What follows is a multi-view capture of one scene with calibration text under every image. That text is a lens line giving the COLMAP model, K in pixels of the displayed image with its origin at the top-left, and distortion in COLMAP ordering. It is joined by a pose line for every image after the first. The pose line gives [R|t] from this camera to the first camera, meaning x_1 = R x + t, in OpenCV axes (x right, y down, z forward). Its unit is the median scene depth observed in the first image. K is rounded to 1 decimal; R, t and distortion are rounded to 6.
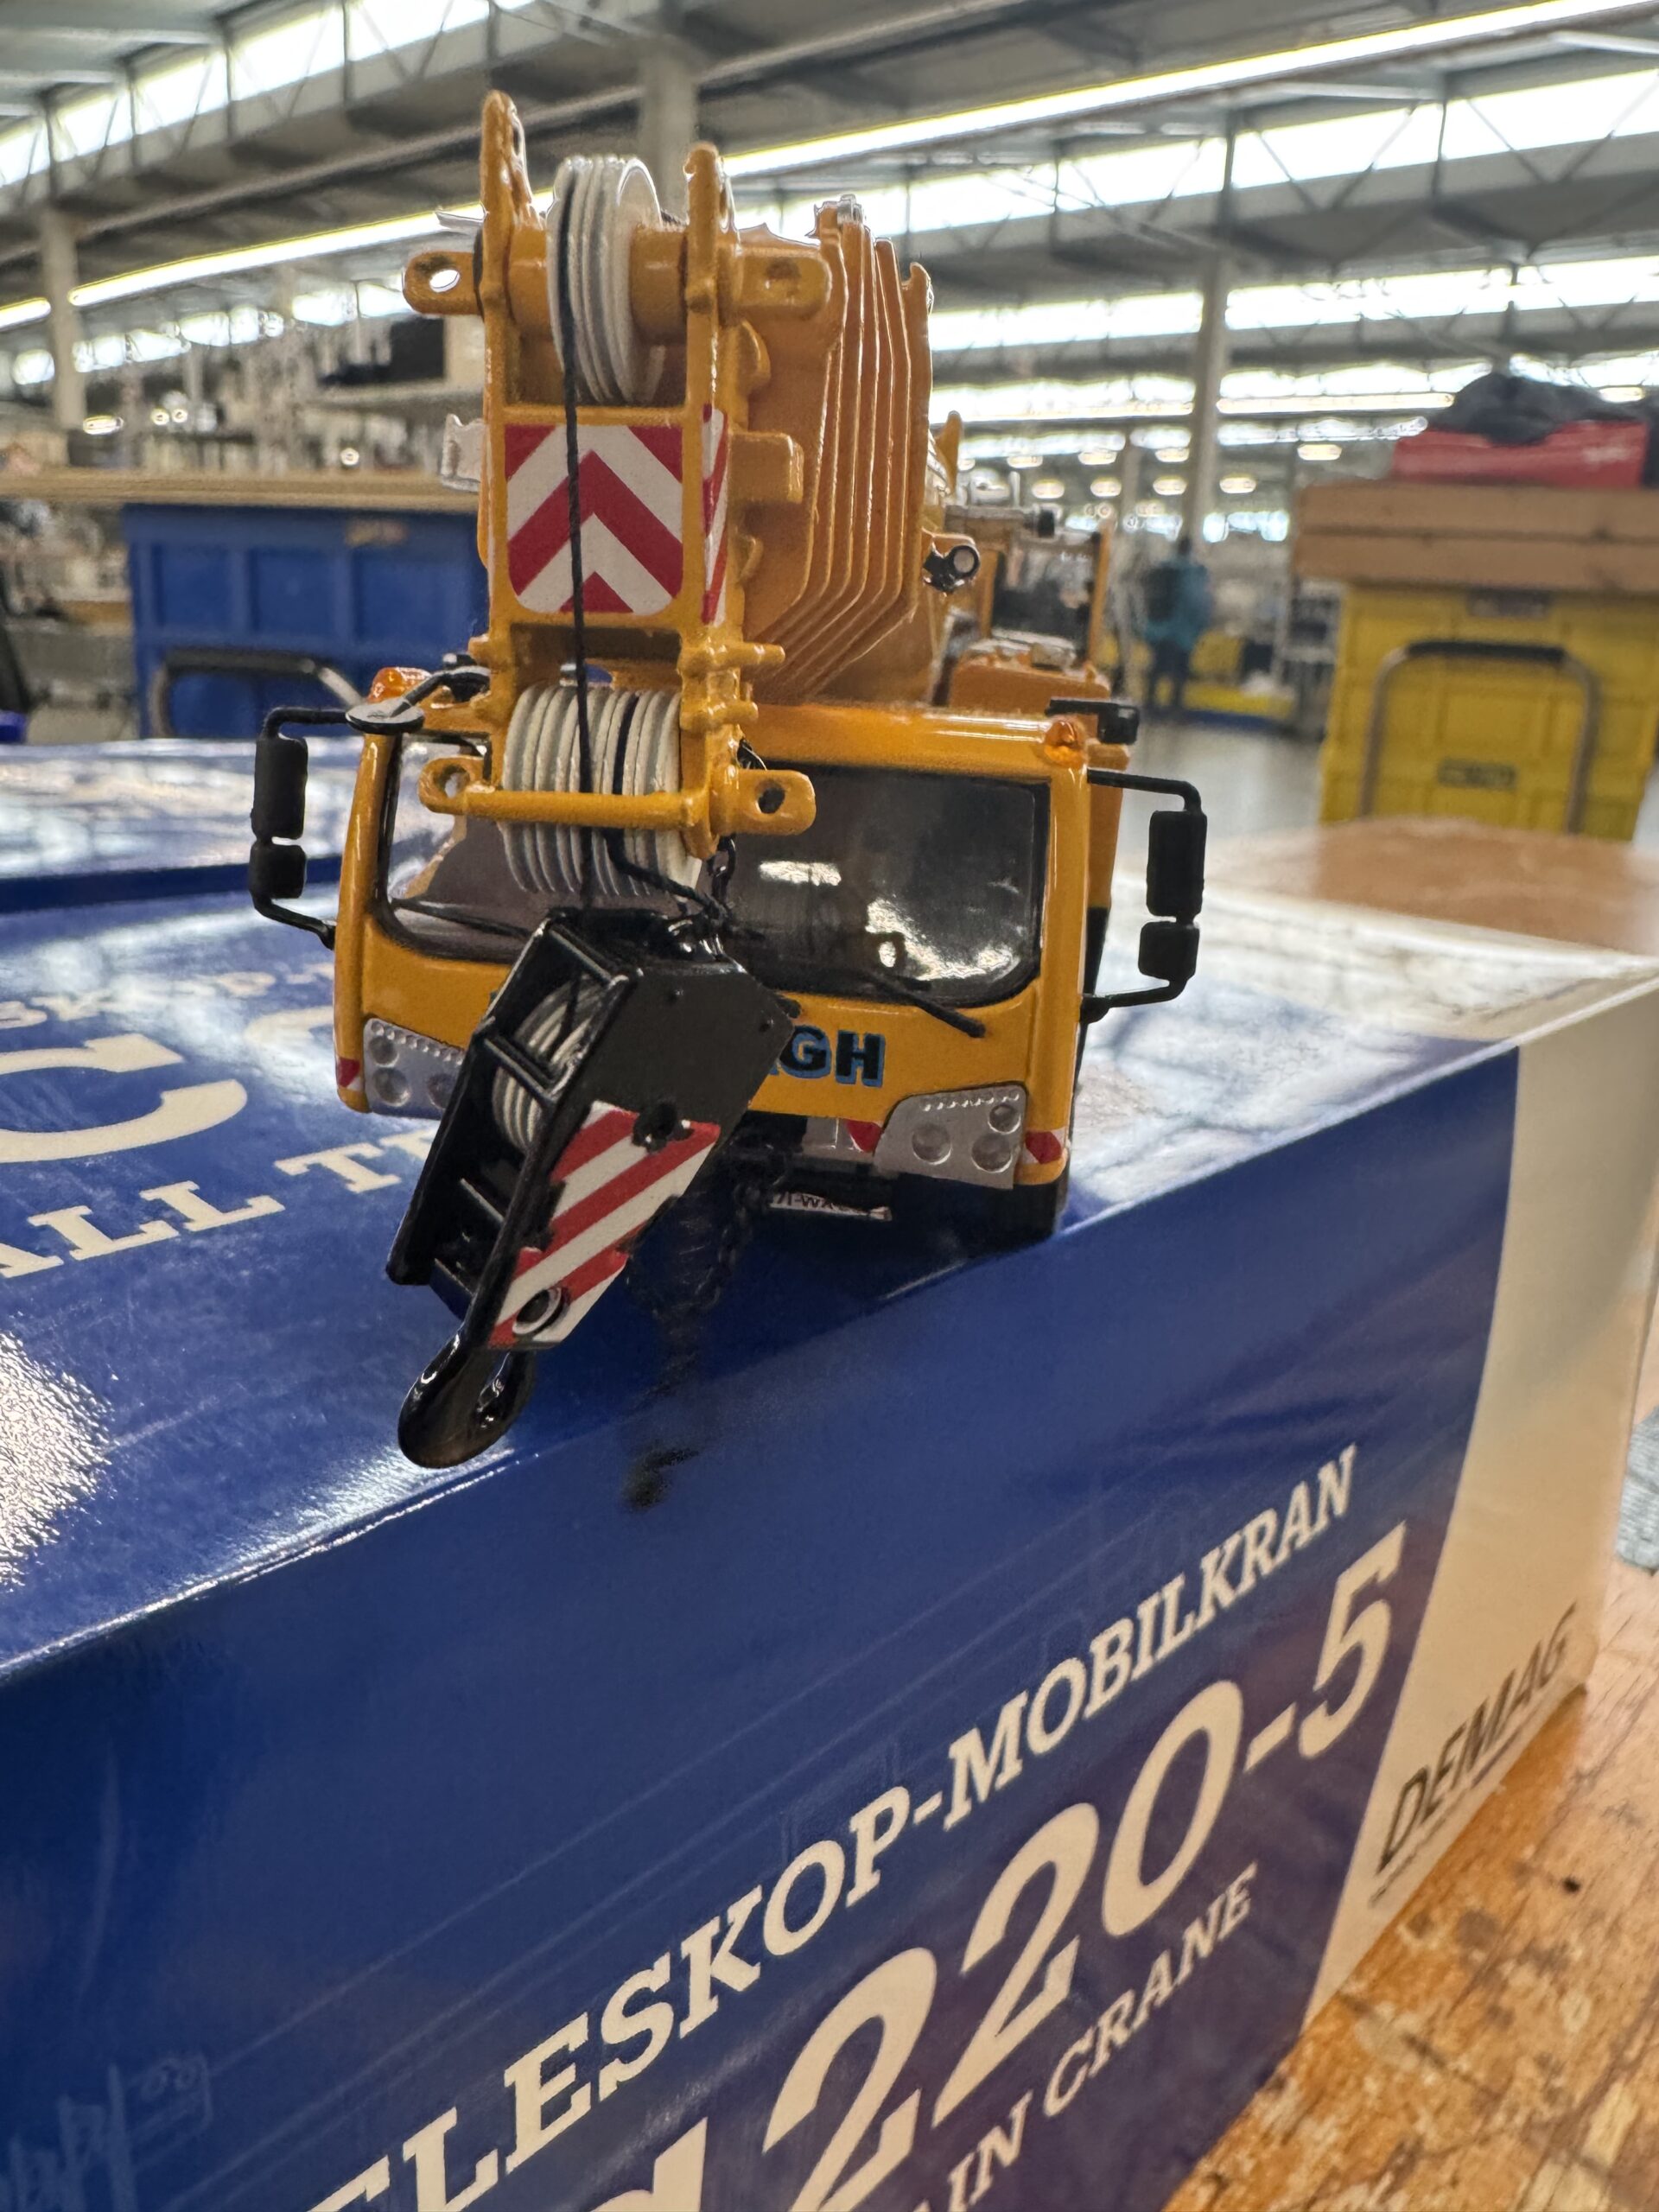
lens RADIAL K [[1550.0, 0, 798.3], [0, 1550.0, 1079.7], [0, 0, 1]] dist [-0.013983, 0.001065]
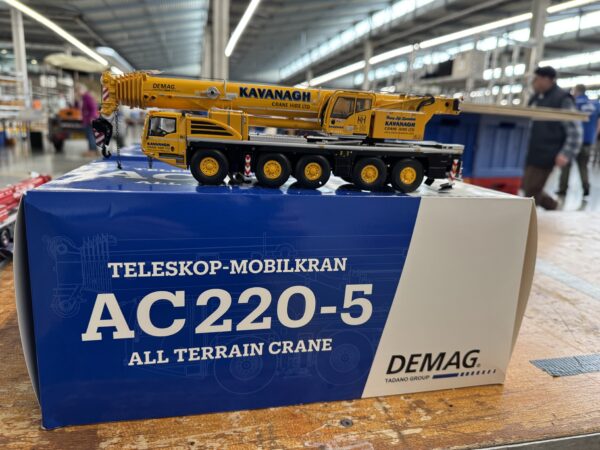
lens RADIAL K [[425.1, 0, 299.5], [0, 425.1, 236.2], [0, 0, 1]] dist [0.113304, -0.162534]
pose [[0.849534, 0.121009, -0.513468, 1.199370], [-0.159394, 0.986723, -0.031177, 0.282688], [0.502877, 0.108329, 0.857542, -0.493768]]
